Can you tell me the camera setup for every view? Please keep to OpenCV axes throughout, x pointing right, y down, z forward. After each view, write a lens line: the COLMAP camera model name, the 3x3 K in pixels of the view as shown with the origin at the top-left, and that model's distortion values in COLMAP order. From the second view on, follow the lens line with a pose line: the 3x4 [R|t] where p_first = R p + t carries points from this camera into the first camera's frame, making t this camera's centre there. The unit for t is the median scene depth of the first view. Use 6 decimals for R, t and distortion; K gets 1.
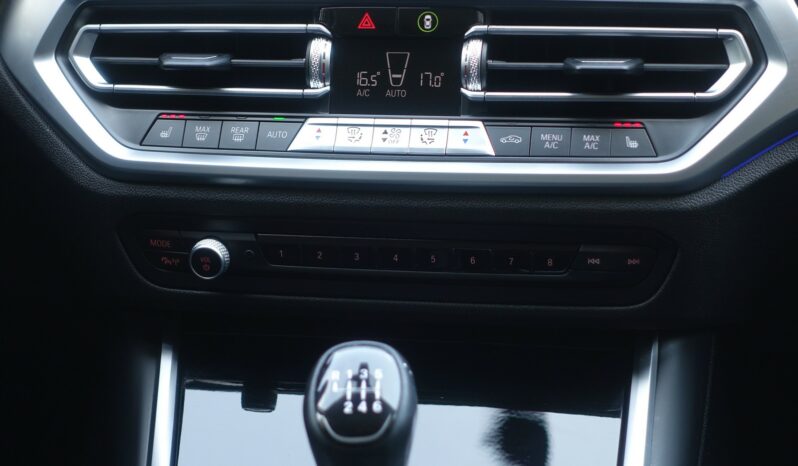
lens RADIAL K [[1984.2, 0, 399.0], [0, 1984.2, 233.0], [0, 0, 1]] dist [-0.084784, -0.654346]
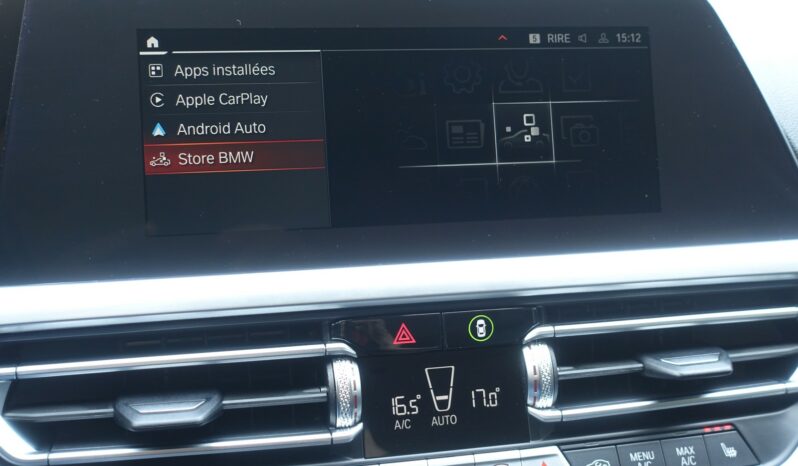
lens RADIAL K [[939.3, 0, 399.0], [0, 939.3, 233.0], [0, 0, 1]] dist [-0.010319, 0.039171]
pose [[0.917247, -0.076289, 0.390945, -0.158120], [0.084592, 0.996408, -0.004033, -0.144550], [-0.389233, 0.036770, 0.920405, 0.660747]]
